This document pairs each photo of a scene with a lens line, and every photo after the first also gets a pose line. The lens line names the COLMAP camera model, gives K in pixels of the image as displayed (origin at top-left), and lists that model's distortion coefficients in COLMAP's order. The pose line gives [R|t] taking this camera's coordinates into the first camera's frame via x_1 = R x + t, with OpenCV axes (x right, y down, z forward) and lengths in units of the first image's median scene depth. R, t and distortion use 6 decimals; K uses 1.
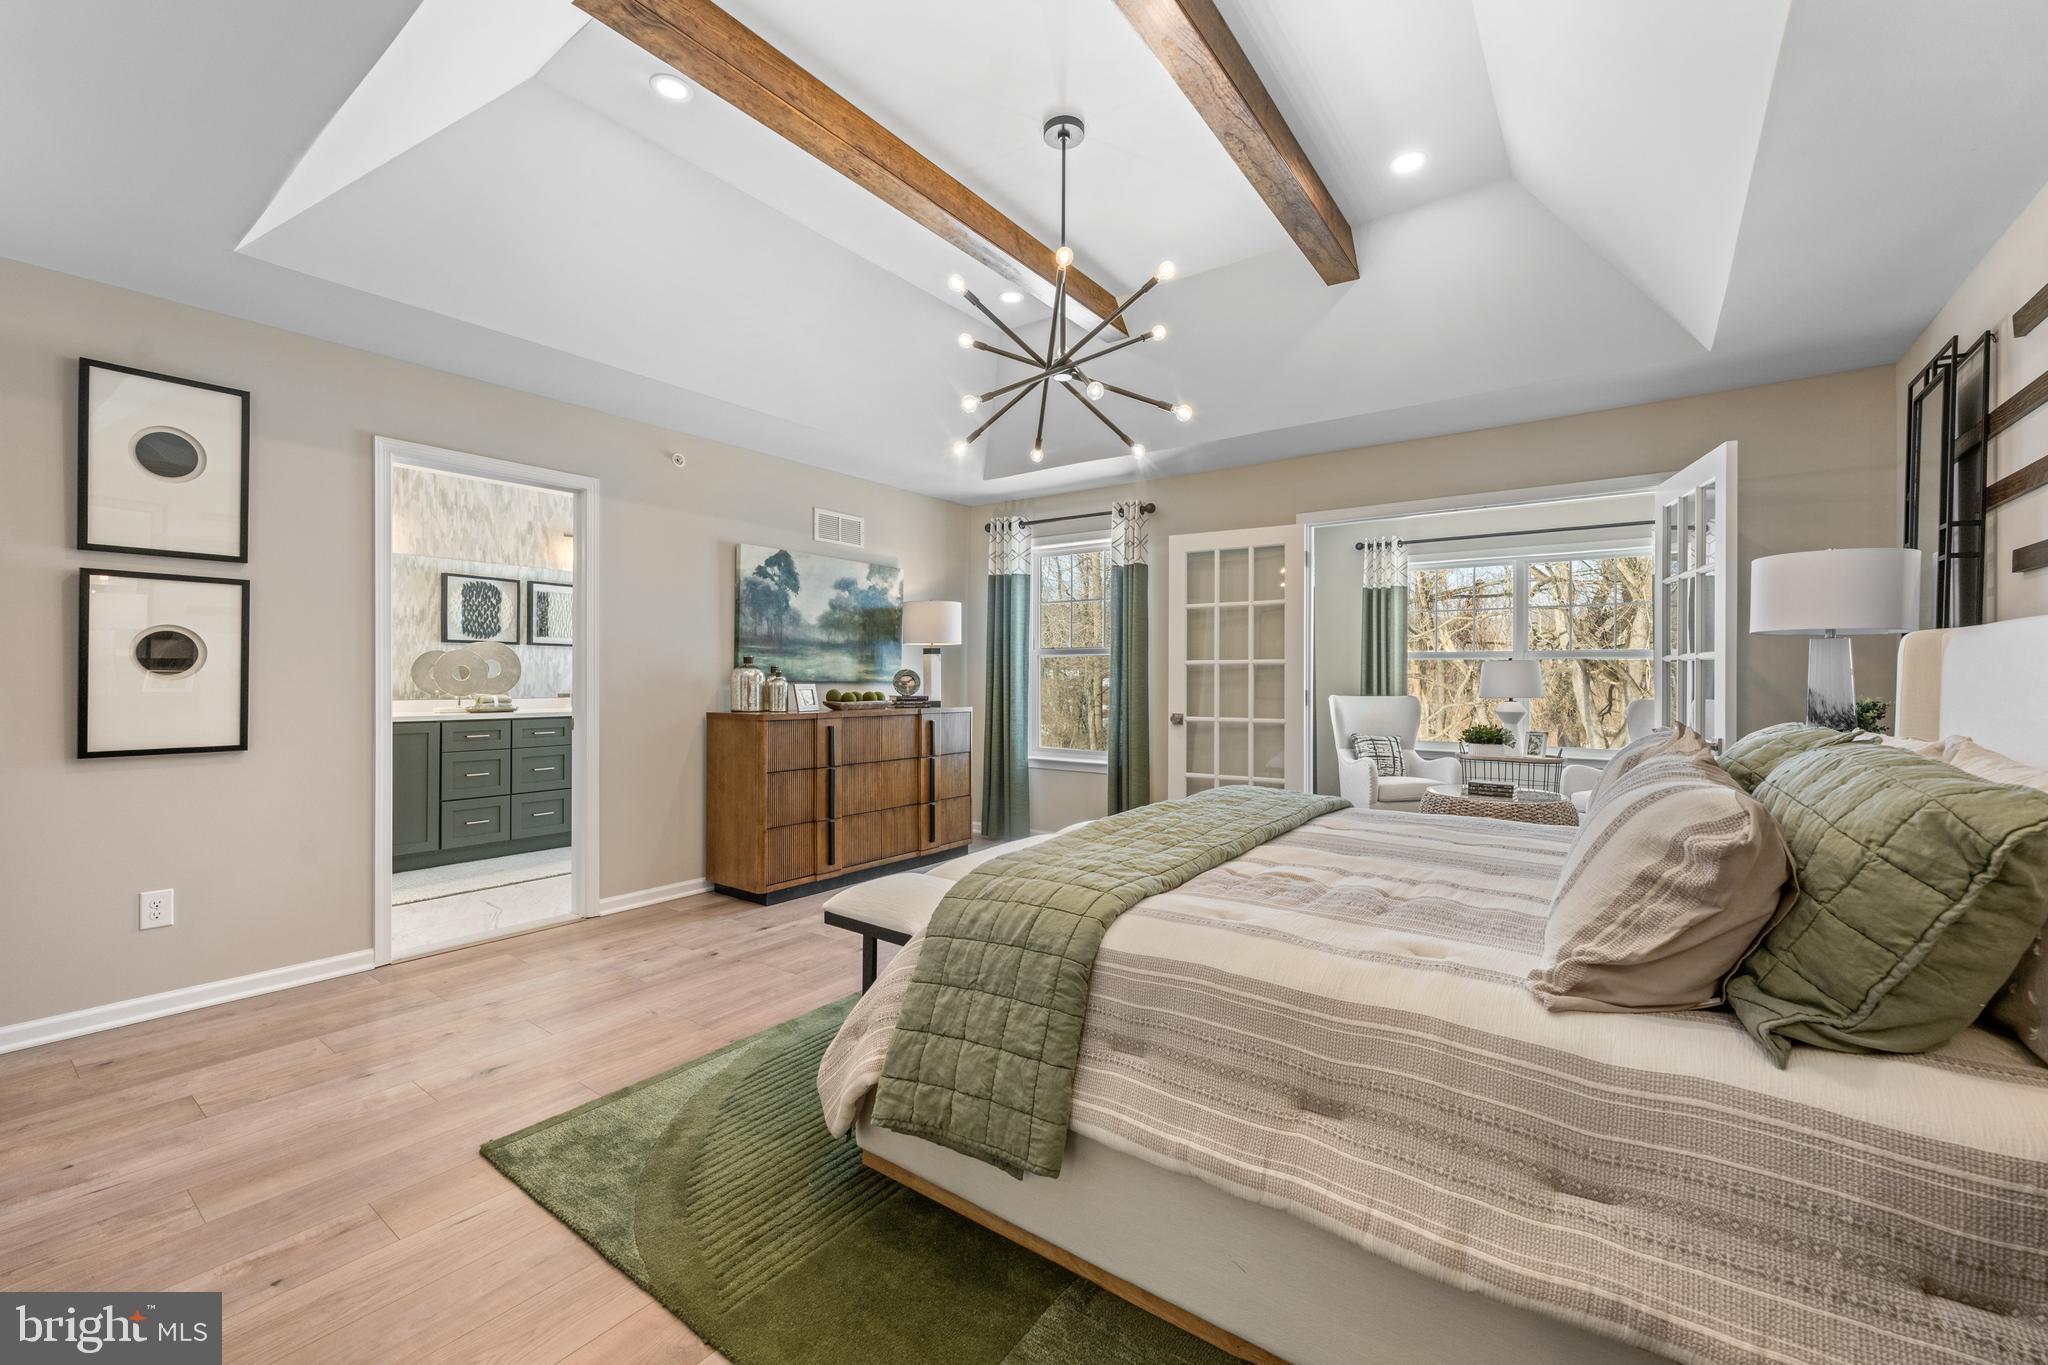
lens RADIAL K [[816.1, 0, 1022.9], [0, 816.1, 683.0], [0, 0, 1]] dist [-0.000113, -0.000005]
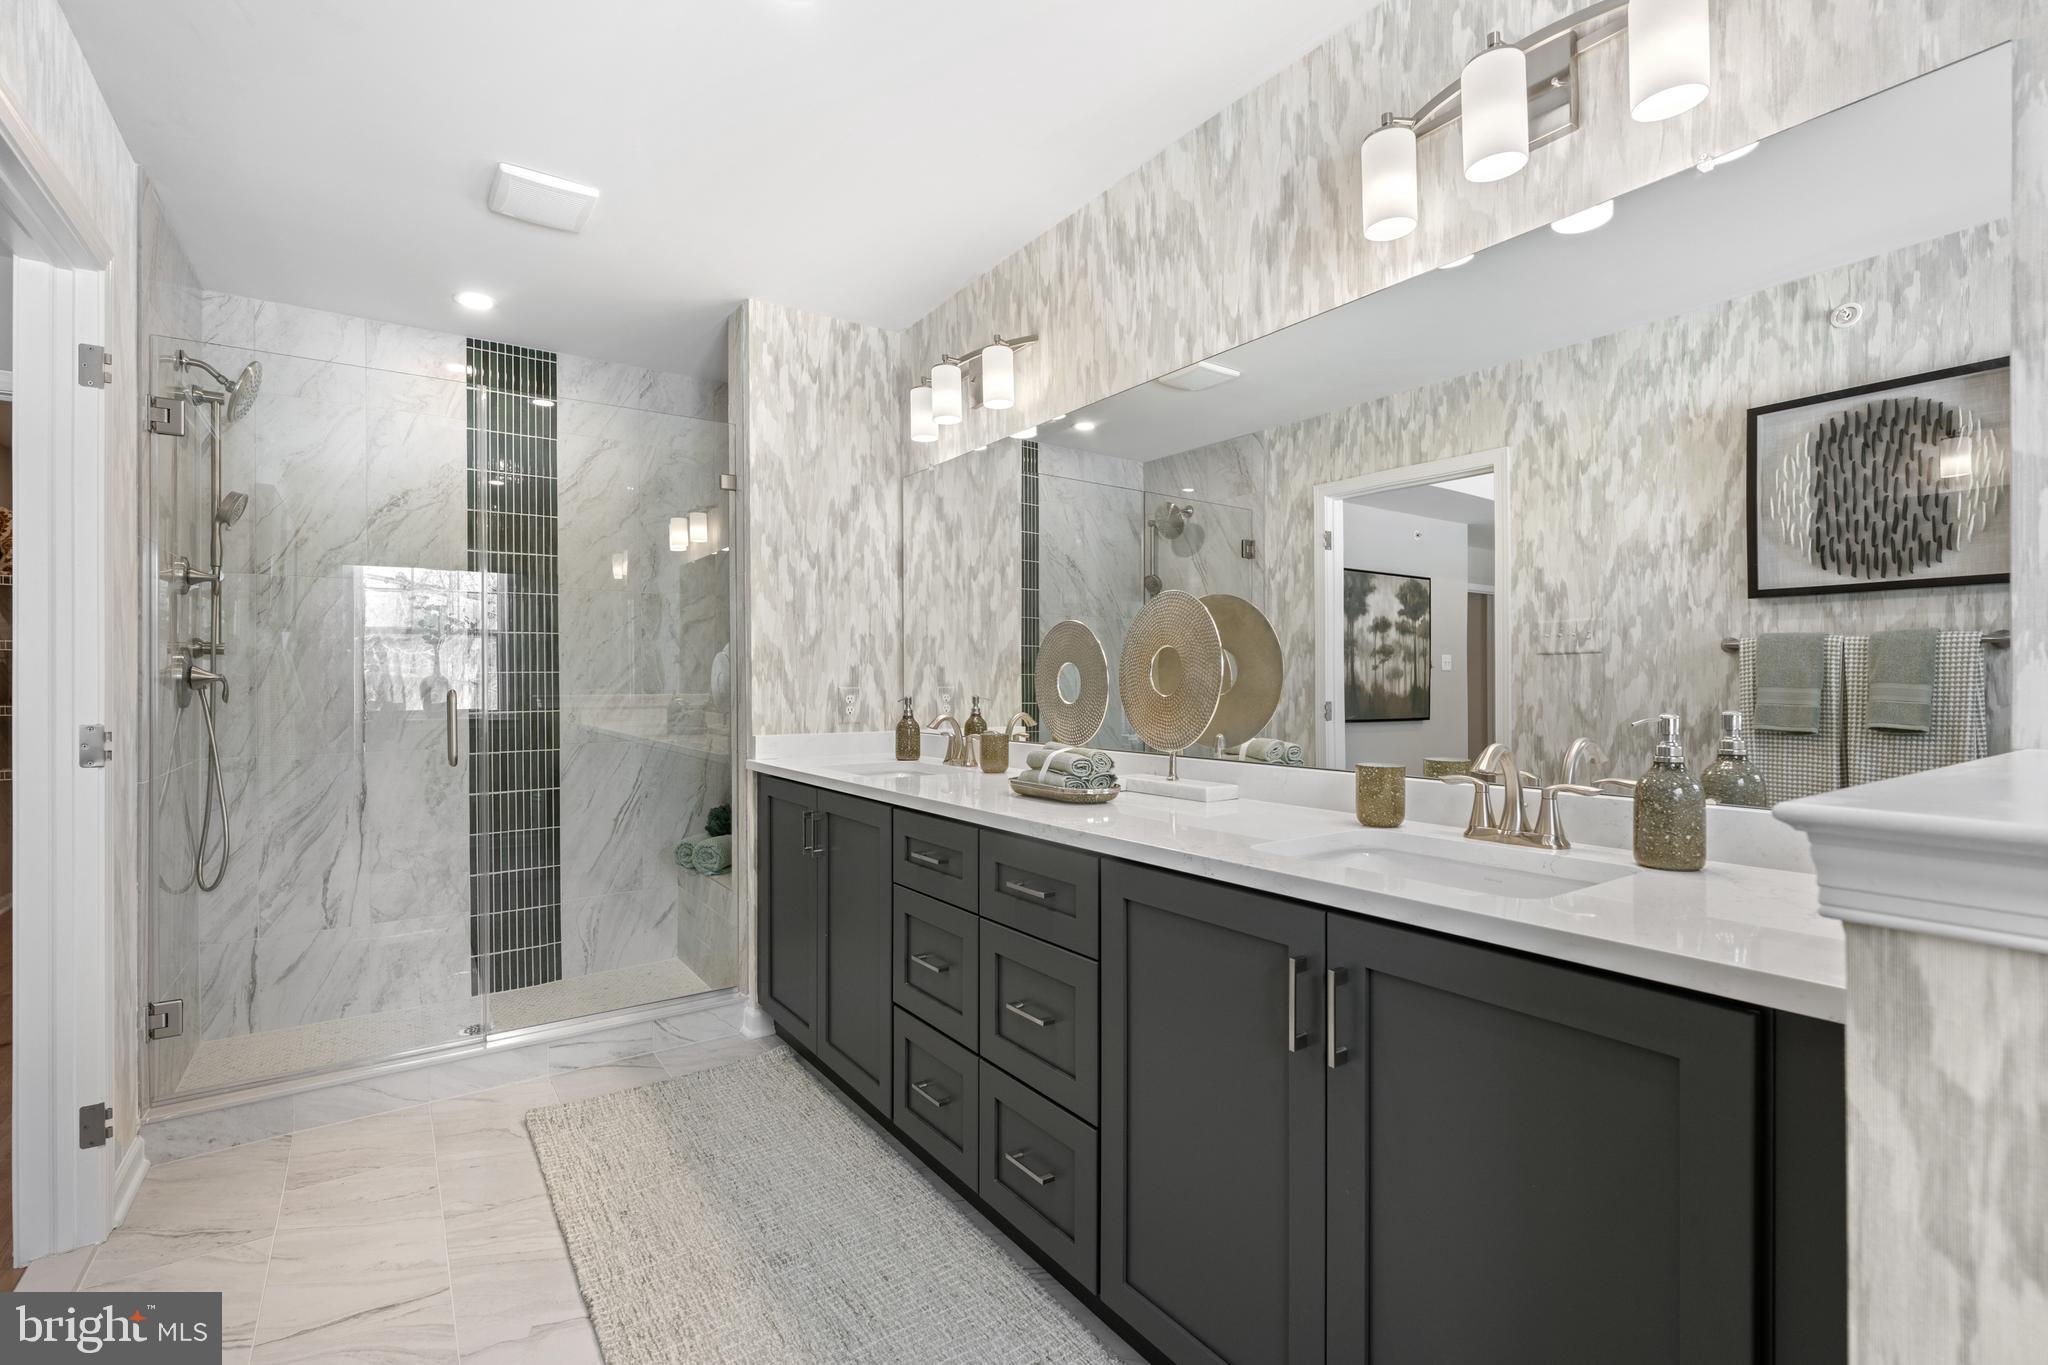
lens RADIAL K [[924.7, 0, 1024.4], [0, 924.7, 684.8], [0, 0, 1]] dist [0.000919, 0.000158]
pose [[-0.316094, -0.007092, -0.948701, -0.209912], [-0.000569, 0.999973, -0.007286, -0.007170], [0.948728, -0.001763, -0.316090, 0.838055]]
